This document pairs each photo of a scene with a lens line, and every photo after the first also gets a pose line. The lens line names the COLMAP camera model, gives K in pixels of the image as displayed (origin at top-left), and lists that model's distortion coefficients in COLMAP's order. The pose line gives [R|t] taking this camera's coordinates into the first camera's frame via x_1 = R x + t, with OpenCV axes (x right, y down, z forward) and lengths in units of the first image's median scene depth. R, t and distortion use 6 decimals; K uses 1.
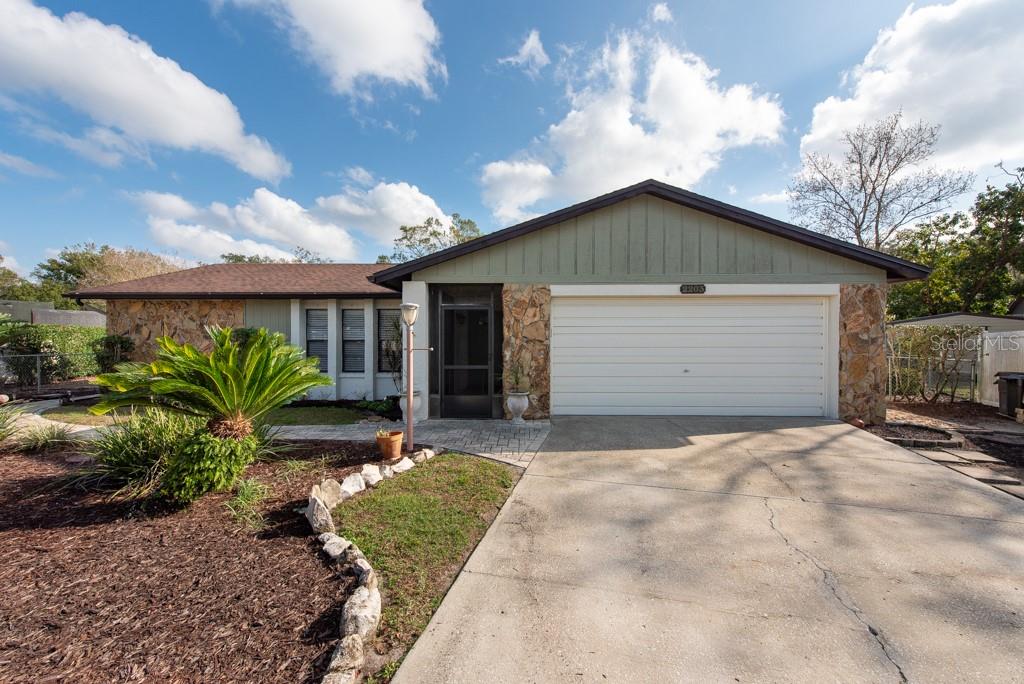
lens RADIAL K [[406.6, 0, 512.0], [0, 406.6, 342.0], [0, 0, 1]] dist [0.006894, -0.000603]
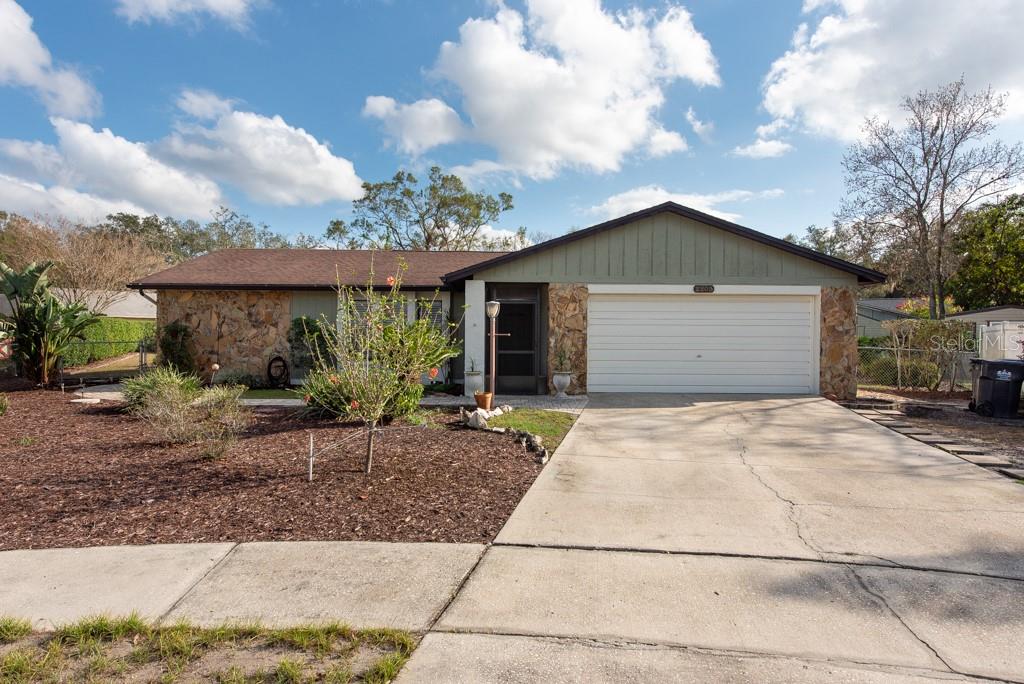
lens RADIAL K [[591.4, 0, 506.6], [0, 591.4, 339.8], [0, 0, 1]] dist [0.001650, 0.000810]
pose [[0.999768, 0.006191, 0.020615, -0.184769], [-0.006256, 0.999976, 0.003066, 0.021347], [-0.020595, -0.003195, 0.999783, -0.764483]]
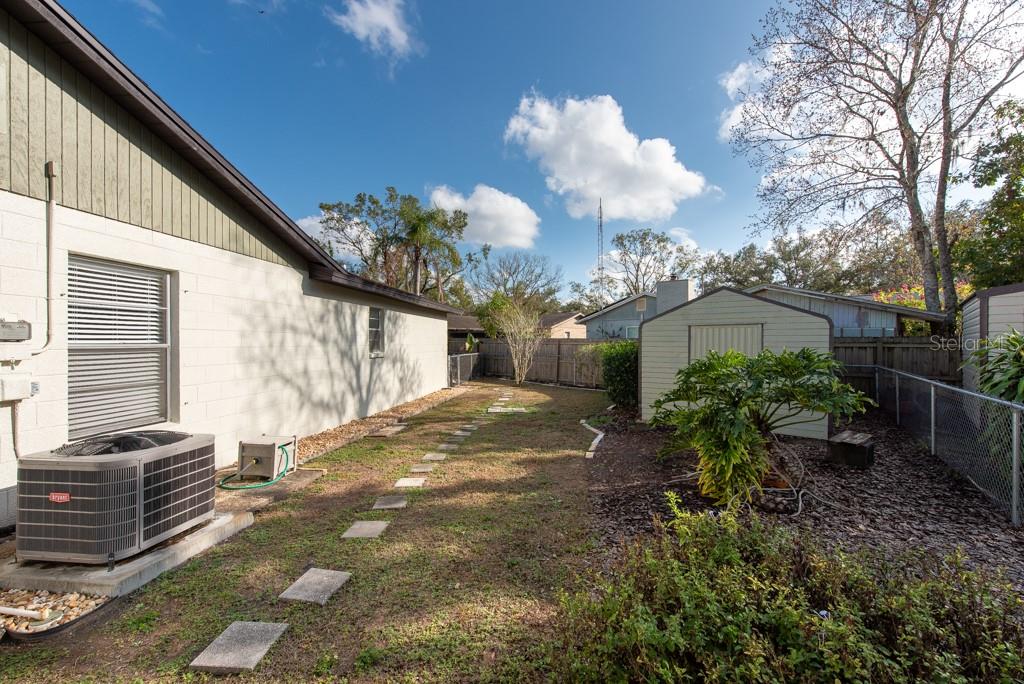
lens RADIAL K [[416.6, 0, 508.4], [0, 416.6, 340.1], [0, 0, 1]] dist [0.001508, -0.000181]
pose [[0.993748, -0.002597, -0.111618, 1.374229], [0.001559, 0.999955, -0.009382, -0.008799], [0.111637, 0.009149, 0.993707, 1.437569]]
